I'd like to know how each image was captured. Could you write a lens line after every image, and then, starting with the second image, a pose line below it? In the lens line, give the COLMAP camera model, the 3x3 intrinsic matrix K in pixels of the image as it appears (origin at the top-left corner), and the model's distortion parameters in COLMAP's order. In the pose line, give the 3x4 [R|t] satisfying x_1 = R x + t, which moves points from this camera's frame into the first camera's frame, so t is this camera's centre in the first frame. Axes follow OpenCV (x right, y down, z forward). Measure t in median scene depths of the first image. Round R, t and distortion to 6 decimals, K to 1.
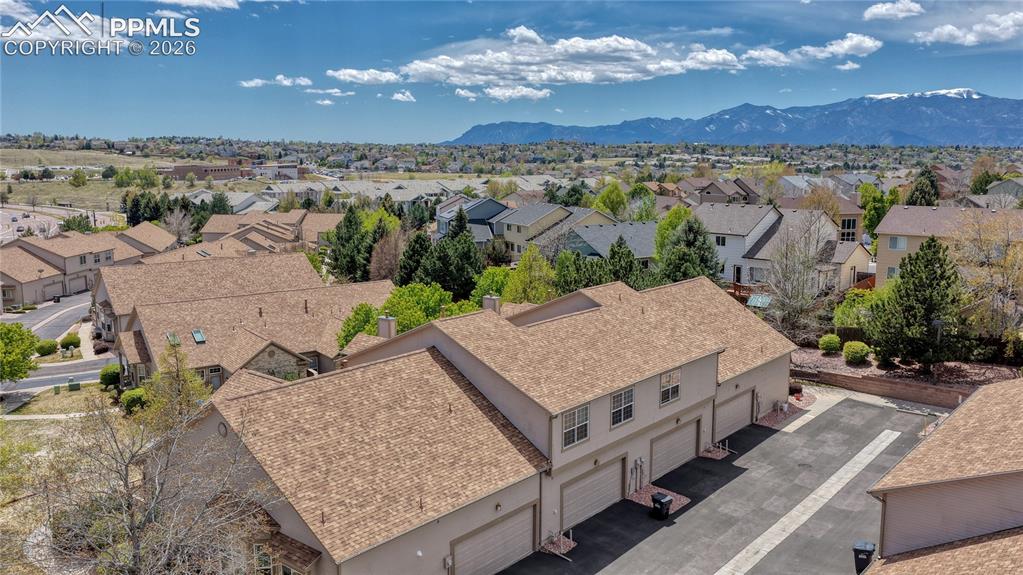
lens RADIAL K [[857.1, 0, 511.4], [0, 857.1, 286.7], [0, 0, 1]] dist [-0.008679, 0.013662]
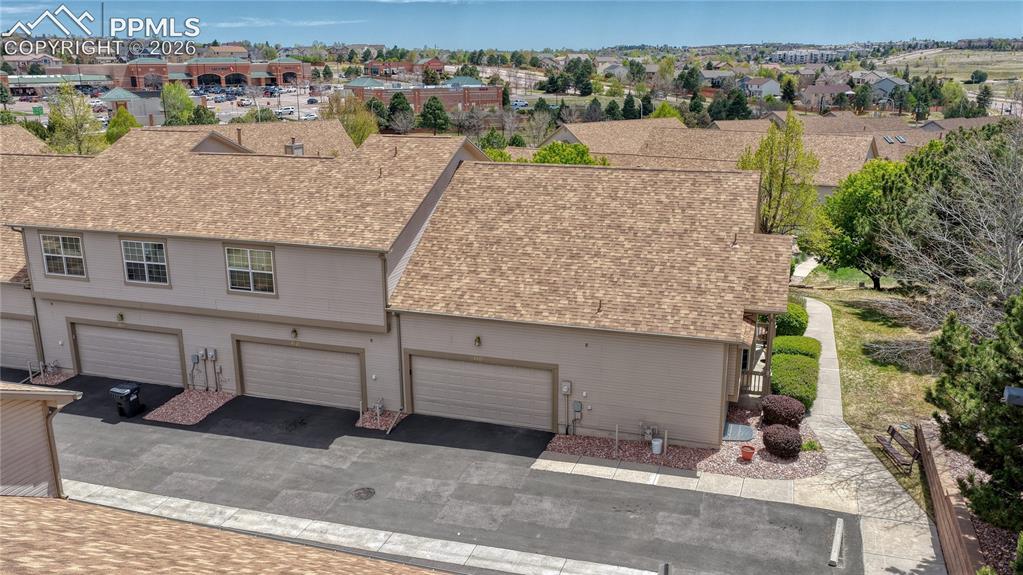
lens RADIAL K [[857.1, 0, 512.1], [0, 857.1, 288.2], [0, 0, 1]] dist [-0.008679, 0.013662]
pose [[0.358141, 0.238144, -0.902786, 0.826454], [-0.134514, 0.969998, 0.202511, -0.032460], [0.923927, 0.048910, 0.379429, 0.883891]]
